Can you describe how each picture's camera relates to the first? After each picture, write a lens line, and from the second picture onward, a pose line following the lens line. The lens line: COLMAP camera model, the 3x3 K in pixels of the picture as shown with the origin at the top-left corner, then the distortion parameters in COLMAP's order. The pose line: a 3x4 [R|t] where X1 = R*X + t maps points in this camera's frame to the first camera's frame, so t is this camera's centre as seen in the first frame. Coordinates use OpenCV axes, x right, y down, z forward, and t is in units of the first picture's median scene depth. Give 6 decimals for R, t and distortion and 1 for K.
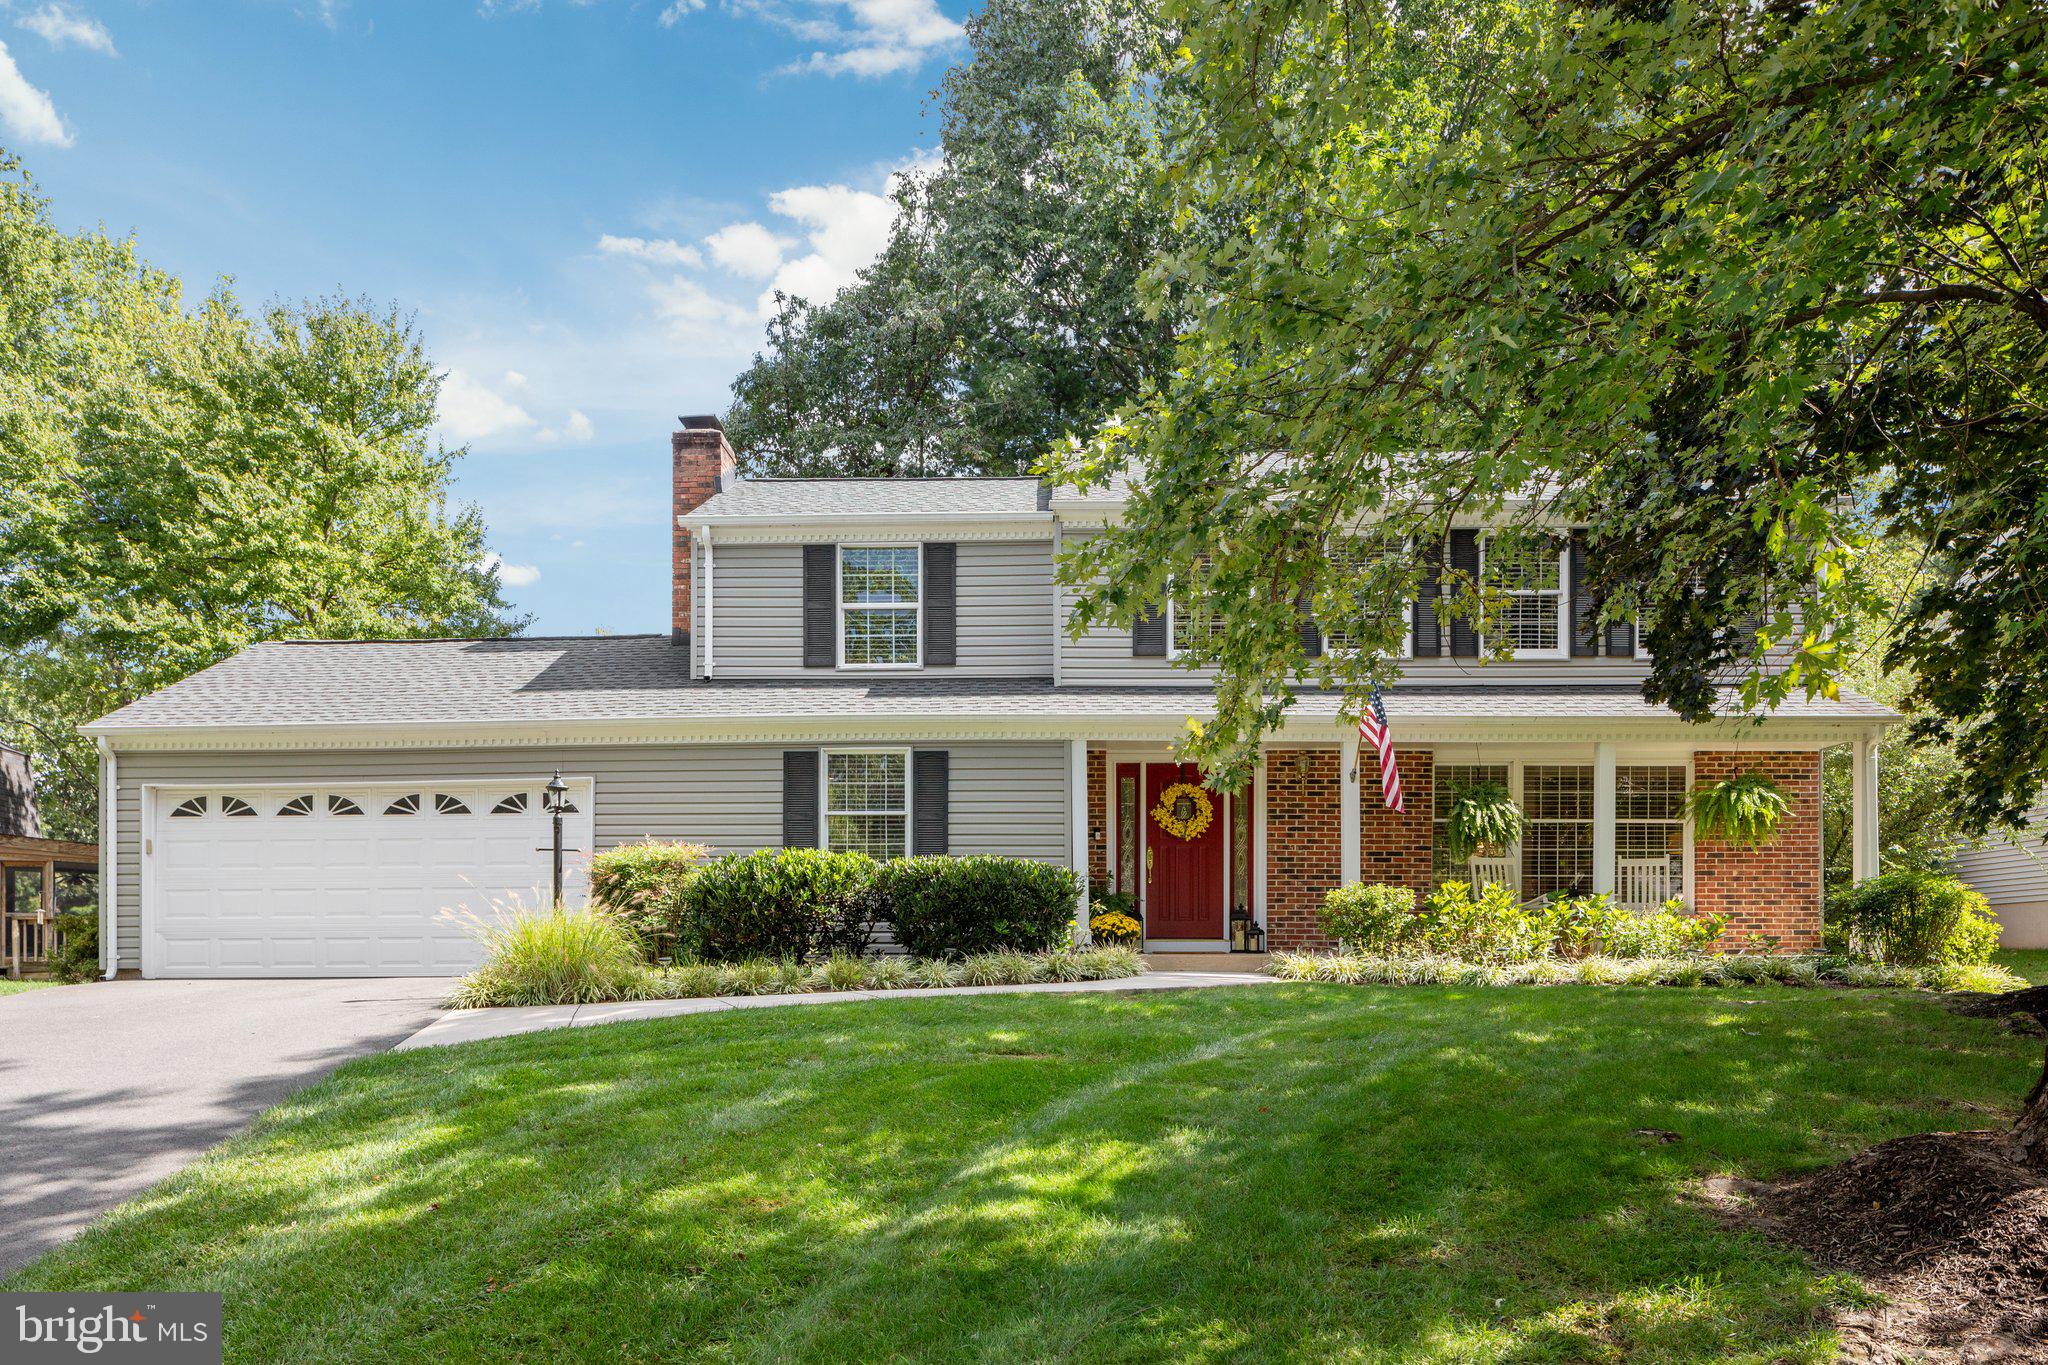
lens RADIAL K [[1390.3, 0, 1023.9], [0, 1390.3, 678.4], [0, 0, 1]] dist [-0.011676, -0.004763]
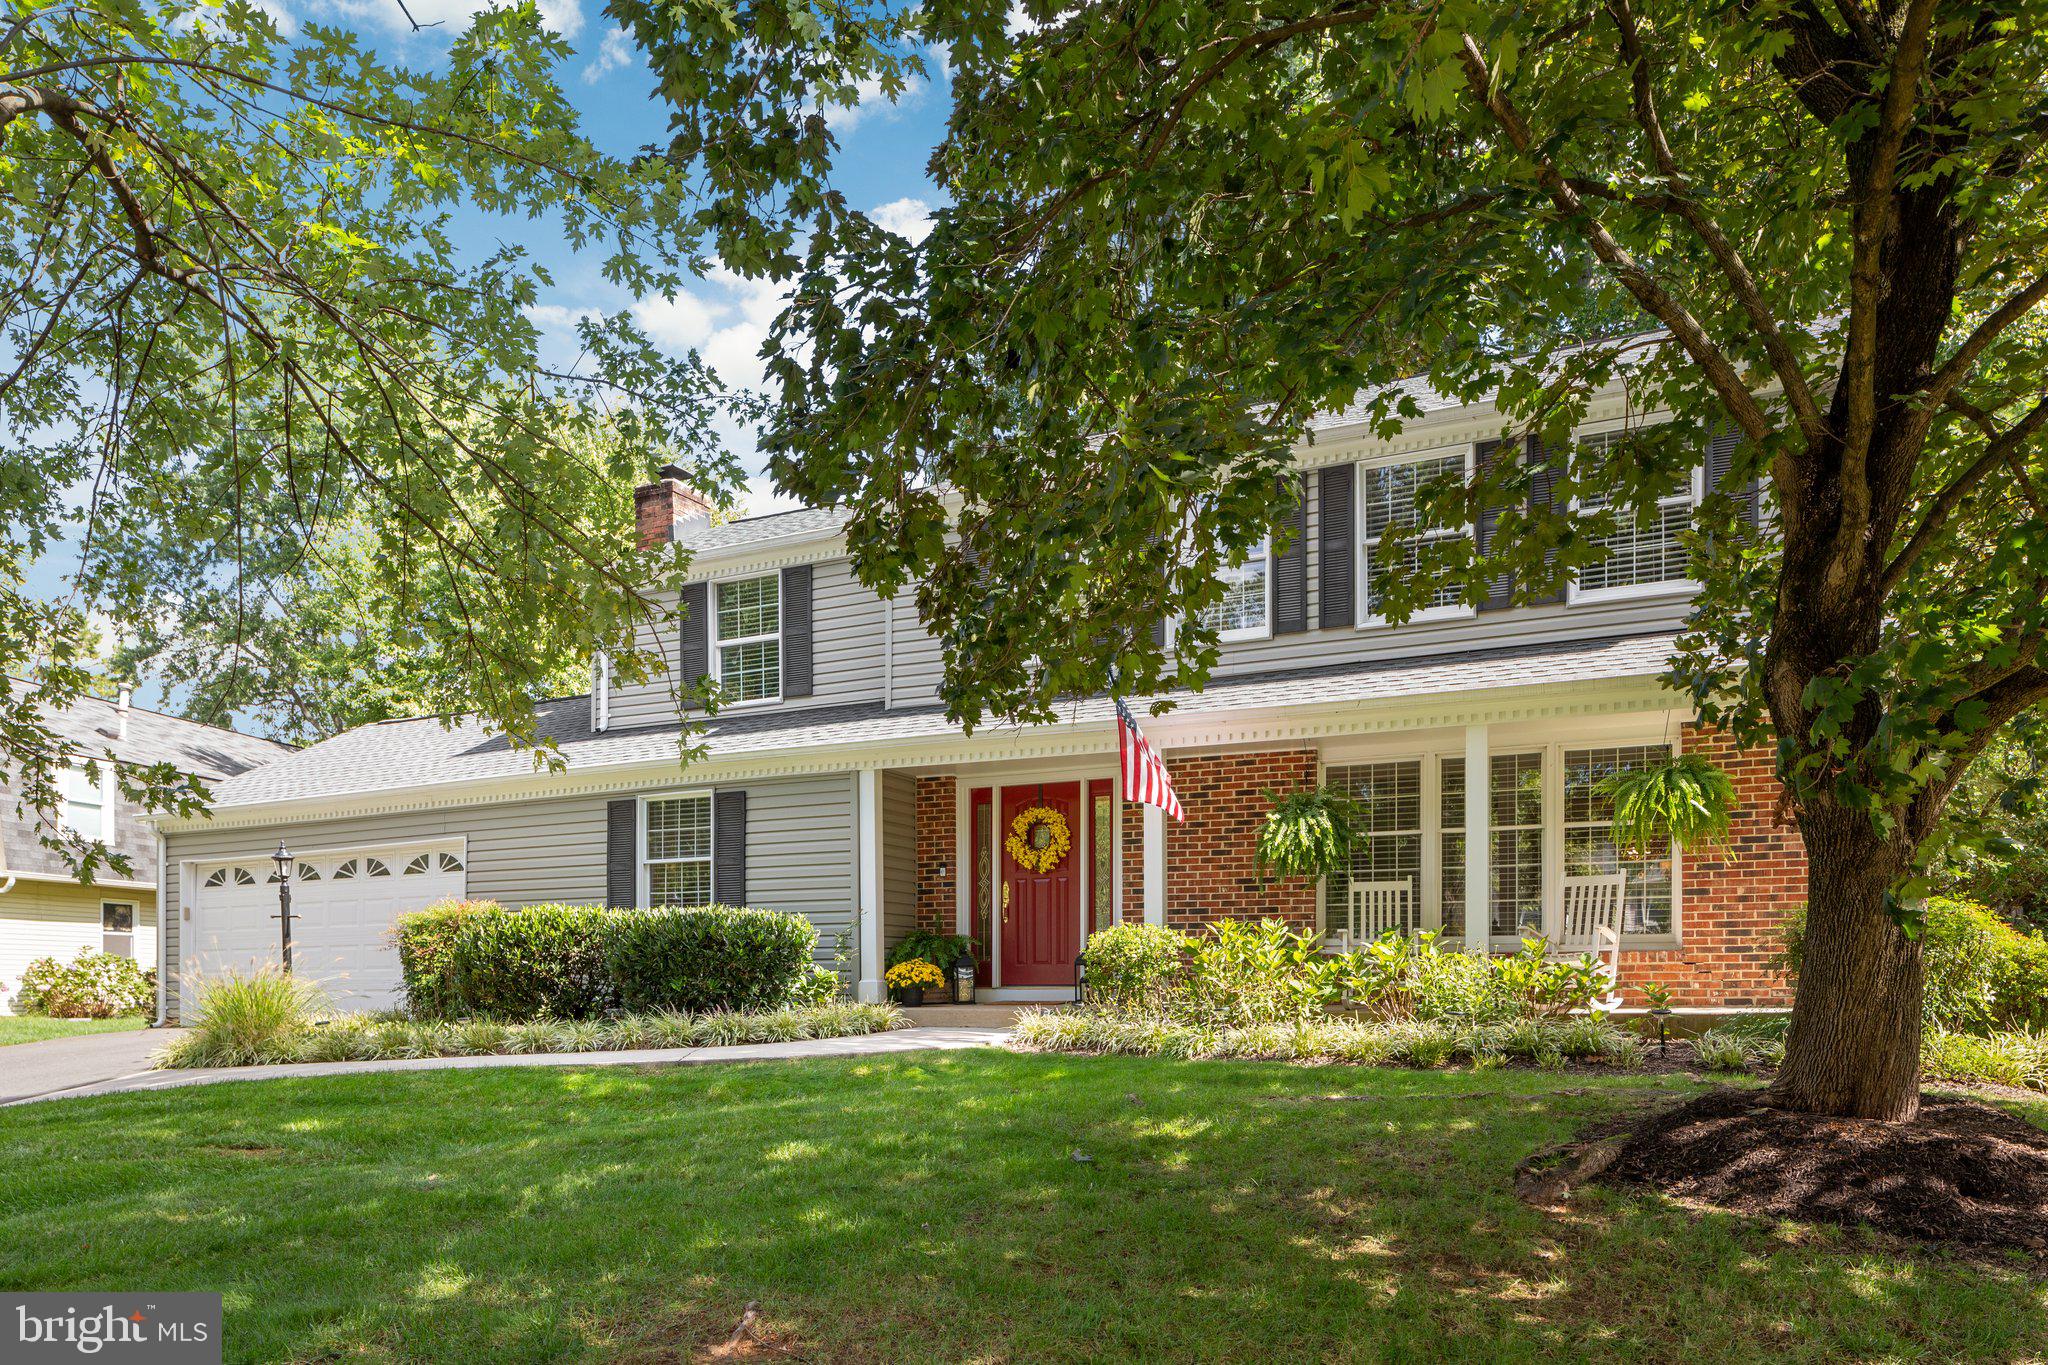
lens RADIAL K [[1390.3, 0, 1024.2], [0, 1390.3, 685.0], [0, 0, 1]] dist [-0.011676, -0.004763]
pose [[0.908653, -0.092373, -0.407206, 0.502525], [0.092814, 0.995507, -0.018719, 0.015974], [0.407106, -0.020786, 0.913144, 0.216981]]
